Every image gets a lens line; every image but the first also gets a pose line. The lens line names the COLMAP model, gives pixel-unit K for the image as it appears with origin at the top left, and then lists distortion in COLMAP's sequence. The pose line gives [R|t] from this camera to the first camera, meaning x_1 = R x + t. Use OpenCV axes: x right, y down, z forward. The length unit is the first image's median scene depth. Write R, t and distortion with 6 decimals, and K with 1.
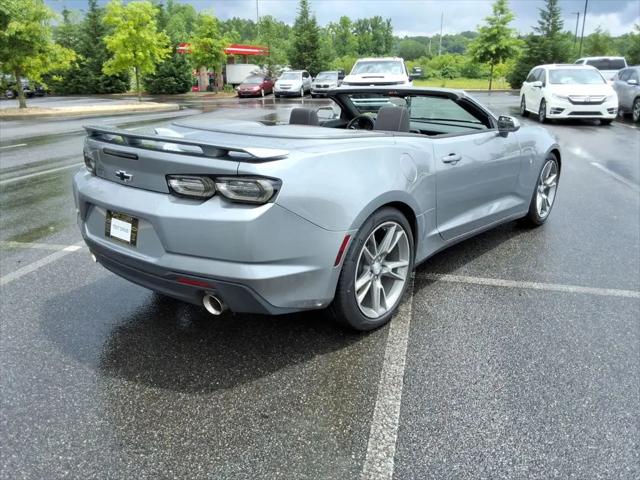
lens RADIAL K [[510.8, 0, 328.4], [0, 510.8, 238.1], [0, 0, 1]] dist [0.075545, -0.112576]
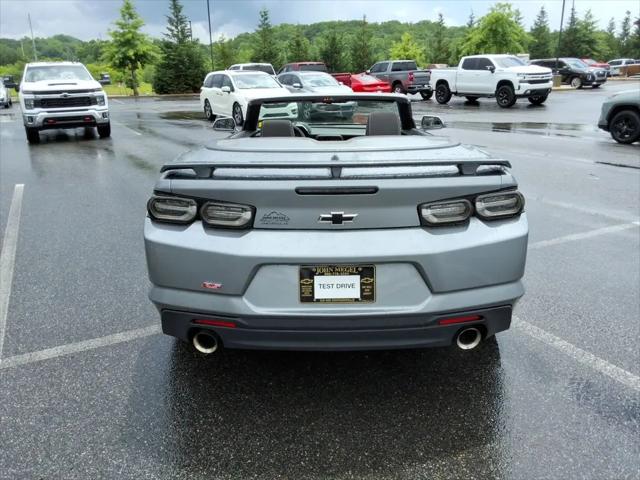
lens RADIAL K [[510.8, 0, 321.8], [0, 510.8, 238.7], [0, 0, 1]] dist [0.075545, -0.112576]
pose [[0.773561, -0.201369, 0.600877, -0.147155], [0.206316, 0.976541, 0.061655, -0.023648], [-0.599197, 0.076276, 0.796960, 0.067399]]
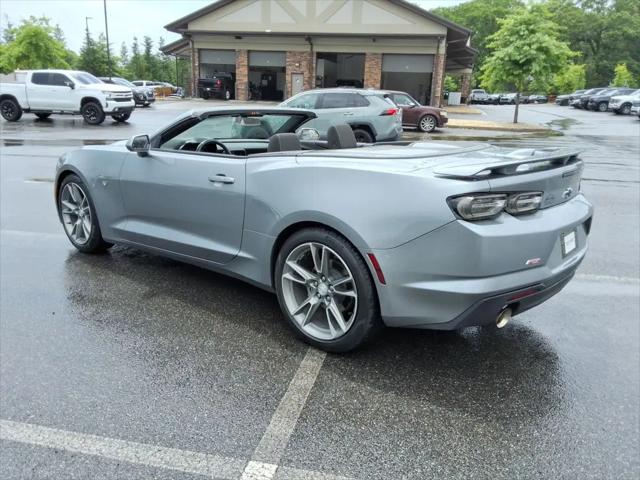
lens RADIAL K [[510.8, 0, 317.7], [0, 510.8, 240.9], [0, 0, 1]] dist [0.075545, -0.112576]
pose [[0.019628, -0.270752, 0.962449, -0.247079], [0.285877, 0.923964, 0.254095, -0.075733], [-0.958065, 0.270155, 0.095538, 0.238115]]
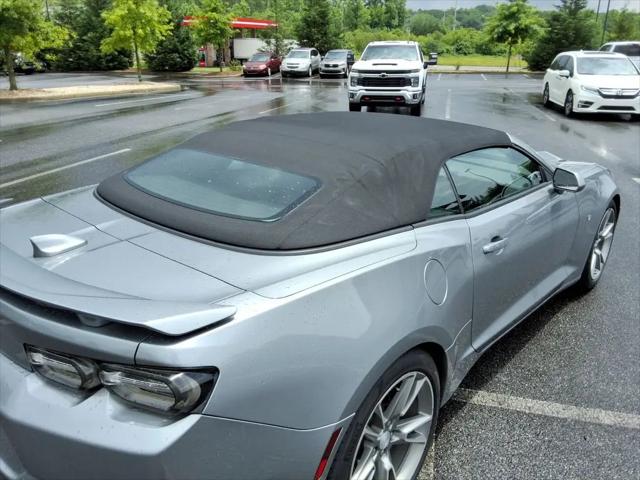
lens RADIAL K [[510.8, 0, 328.3], [0, 510.8, 239.7], [0, 0, 1]] dist [0.075545, -0.112576]
pose [[0.999736, 0.017592, -0.014791, 0.005318], [-0.016862, 0.998699, 0.048121, -0.042479], [0.015619, -0.047859, 0.998732, 0.065958]]
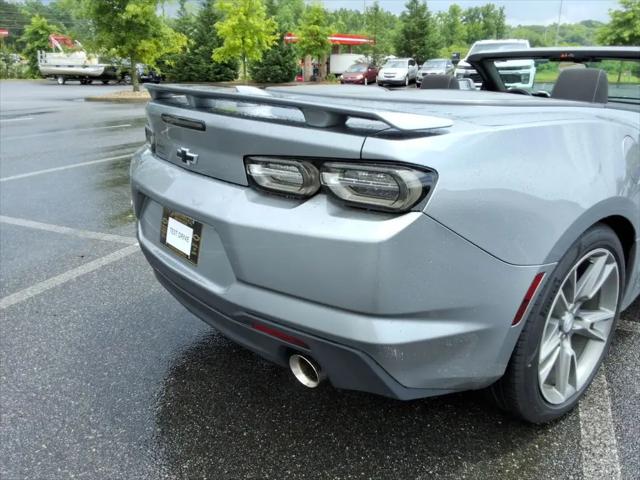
lens RADIAL K [[507.5, 0, 327.2], [0, 507.5, 244.5], [0, 0, 1]] dist [0.068000, -0.087718]
pose [[0.981733, 0.069138, -0.177257, -0.015958], [-0.064086, 0.997362, 0.034077, -0.006868], [0.179146, -0.022095, 0.983574, 0.064485]]
